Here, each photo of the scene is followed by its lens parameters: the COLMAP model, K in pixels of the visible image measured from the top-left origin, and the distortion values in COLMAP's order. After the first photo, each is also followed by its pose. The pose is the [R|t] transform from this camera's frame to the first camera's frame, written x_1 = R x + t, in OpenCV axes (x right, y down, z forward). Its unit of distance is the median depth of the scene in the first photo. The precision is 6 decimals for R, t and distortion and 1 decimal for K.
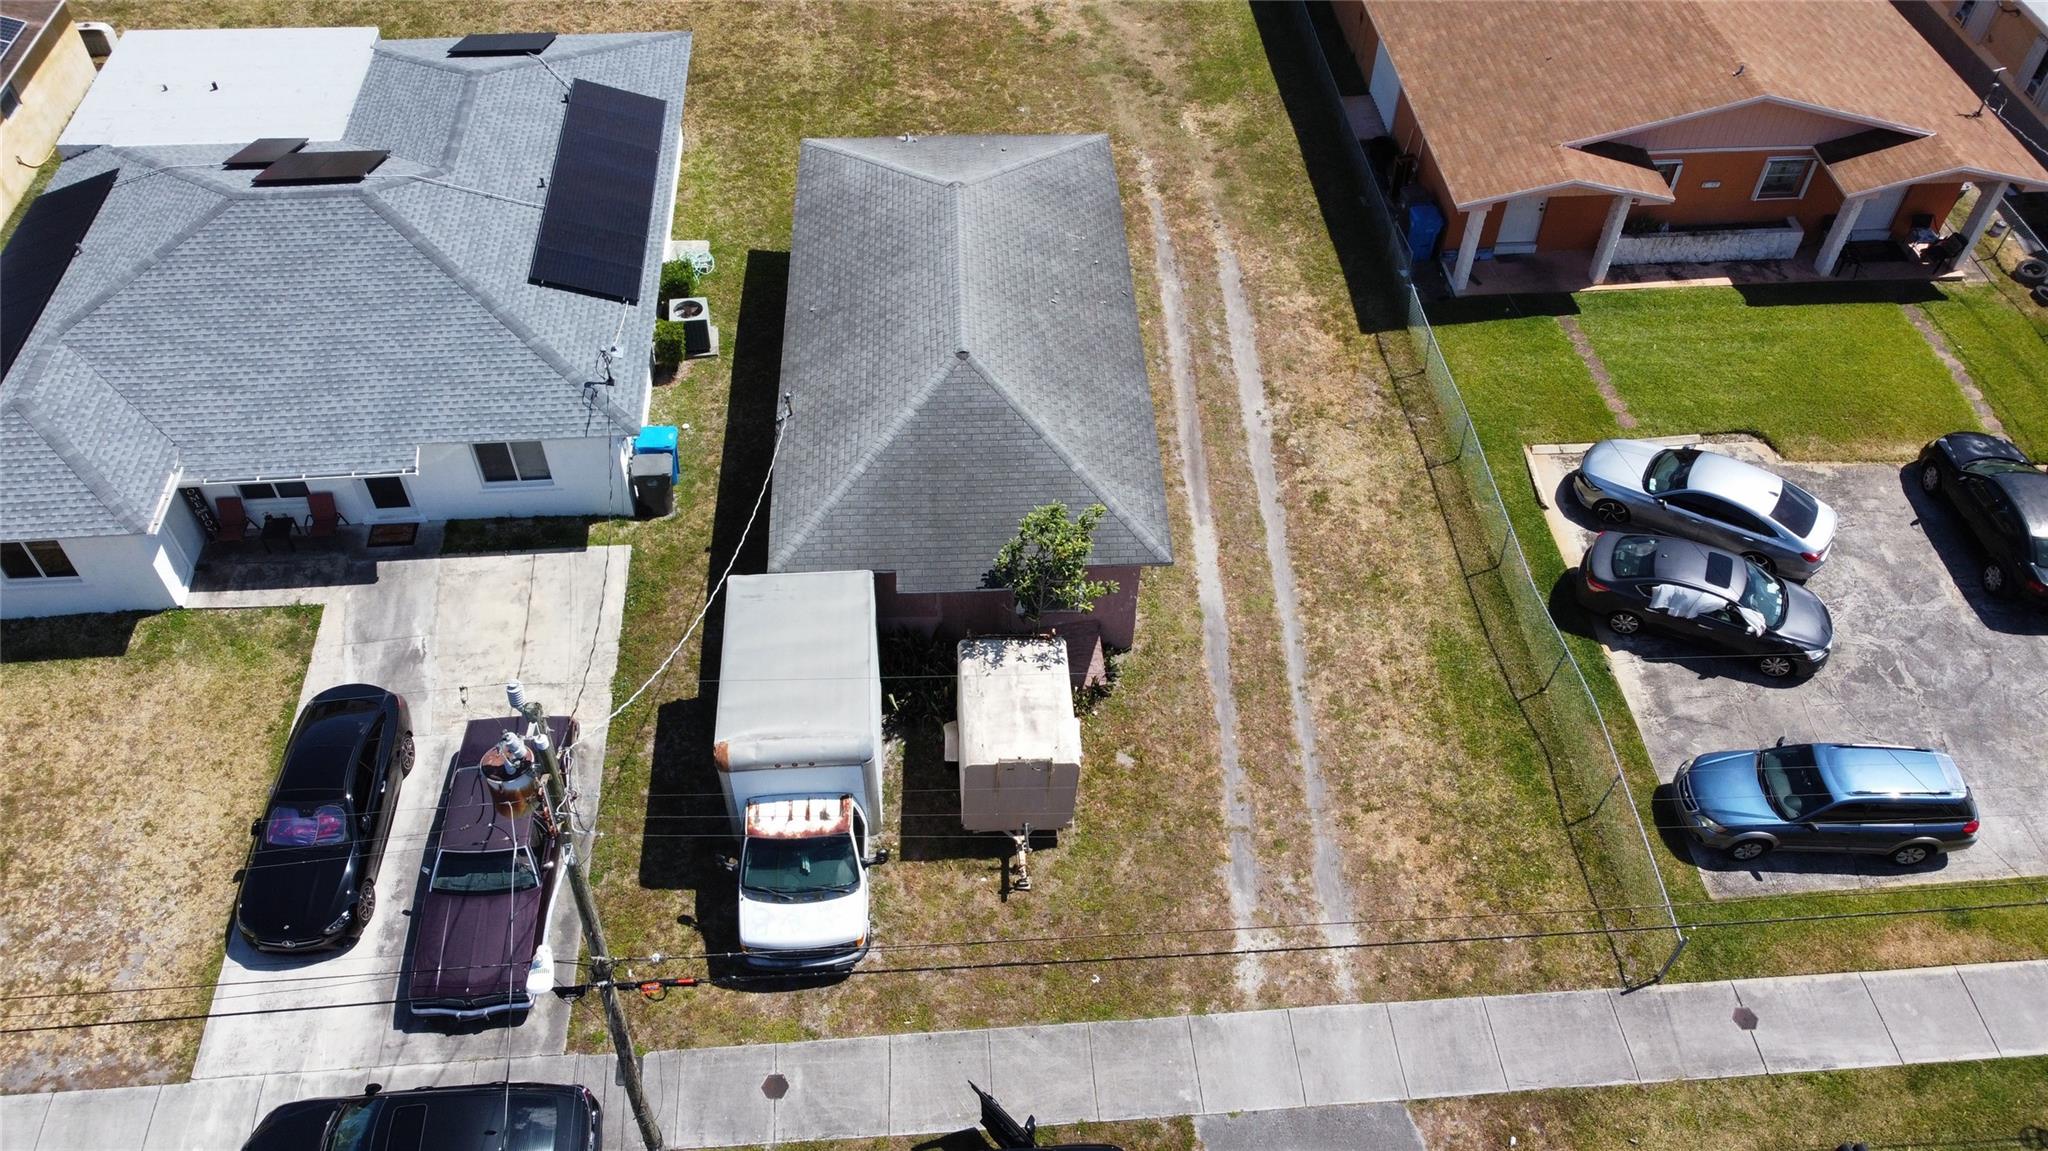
lens RADIAL K [[1523.1, 0, 1024.0], [0, 1523.1, 575.5], [0, 0, 1]] dist [0.009323, 0.001141]
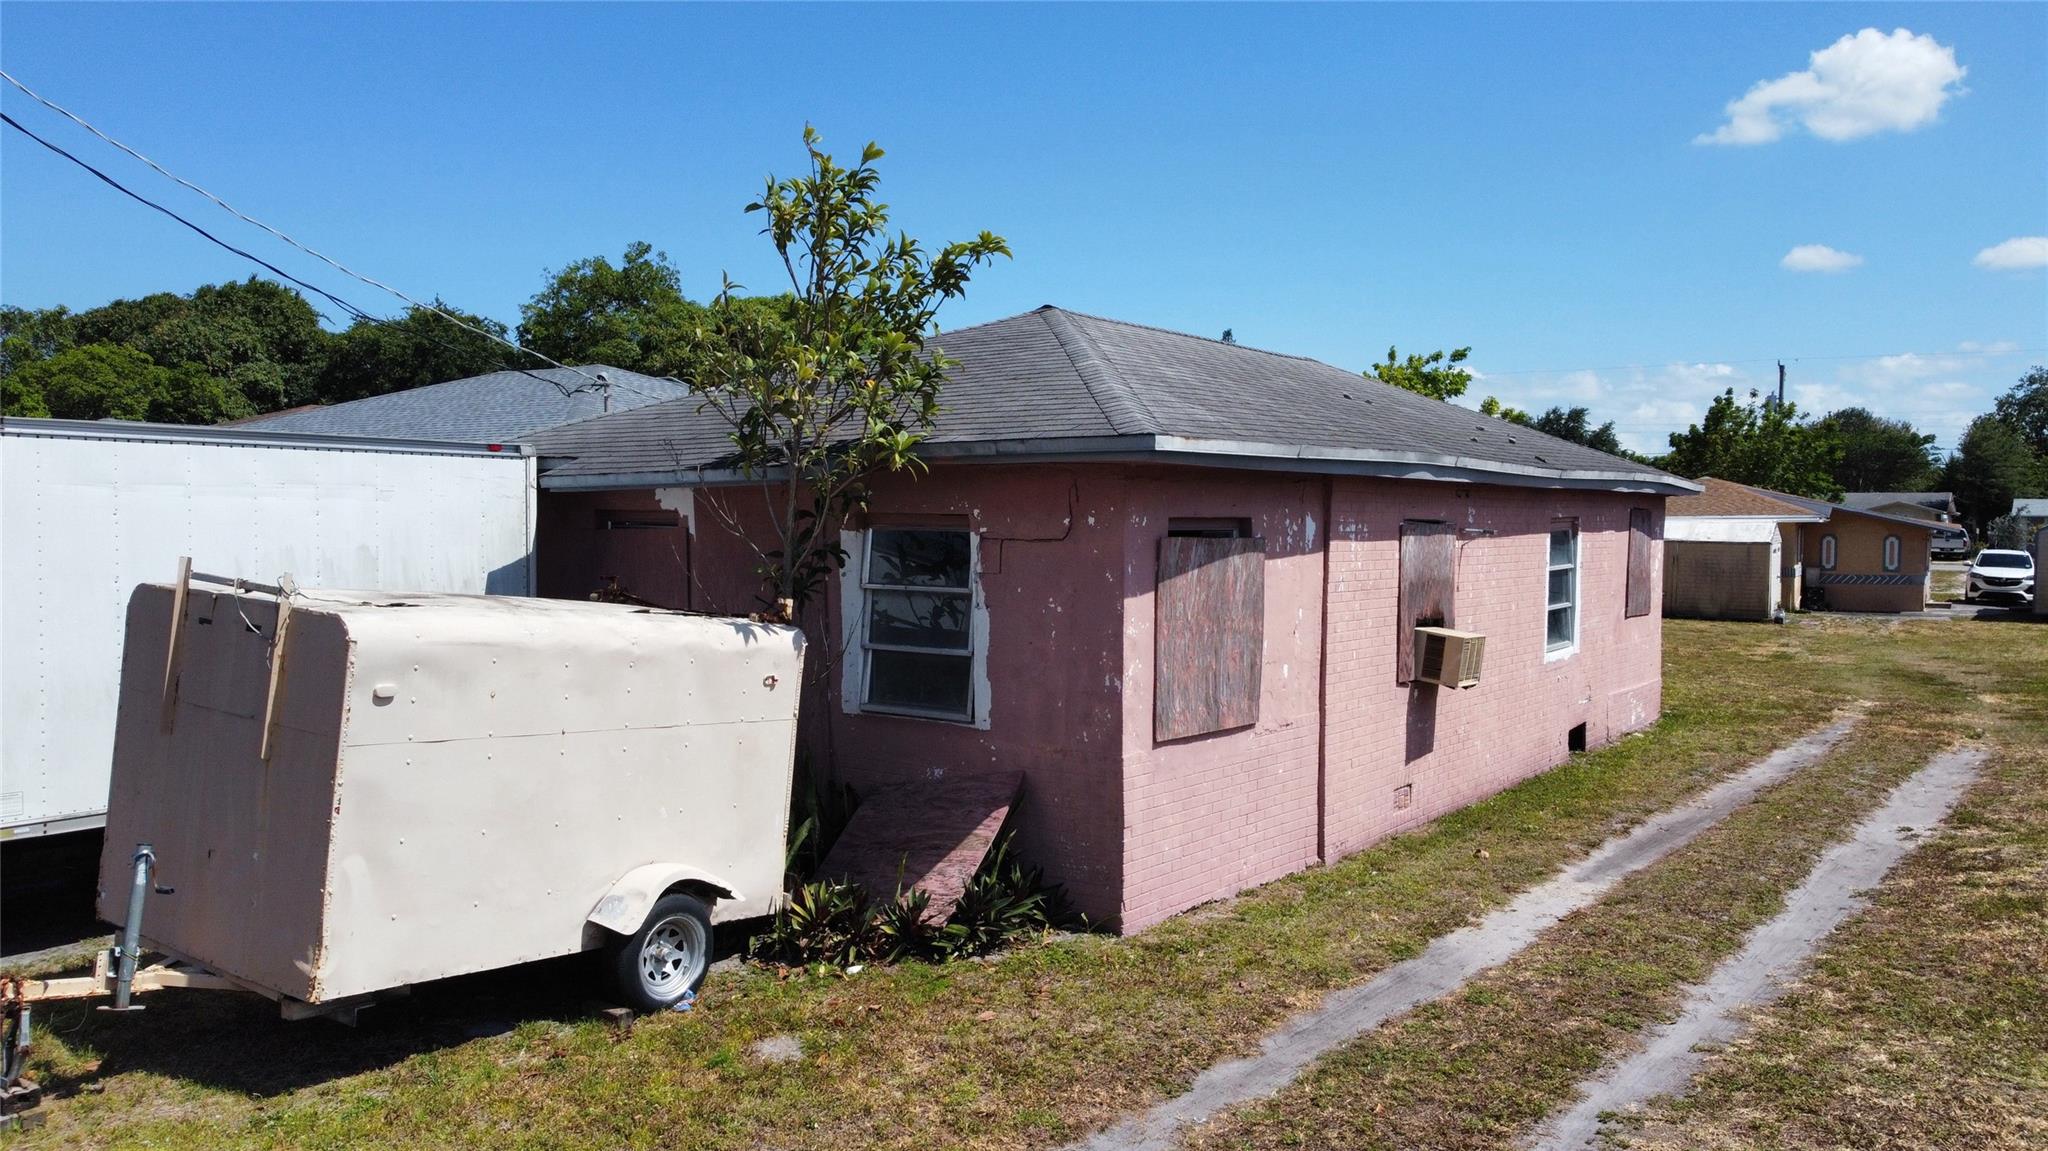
lens RADIAL K [[1523.1, 0, 1024.0], [0, 1523.1, 575.5], [0, 0, 1]] dist [0.009323, 0.001141]
pose [[0.787816, 0.024284, -0.615432, 0.251585], [-0.458620, 0.690098, -0.559850, 0.186495], [0.411113, 0.723308, 0.554808, 0.785520]]
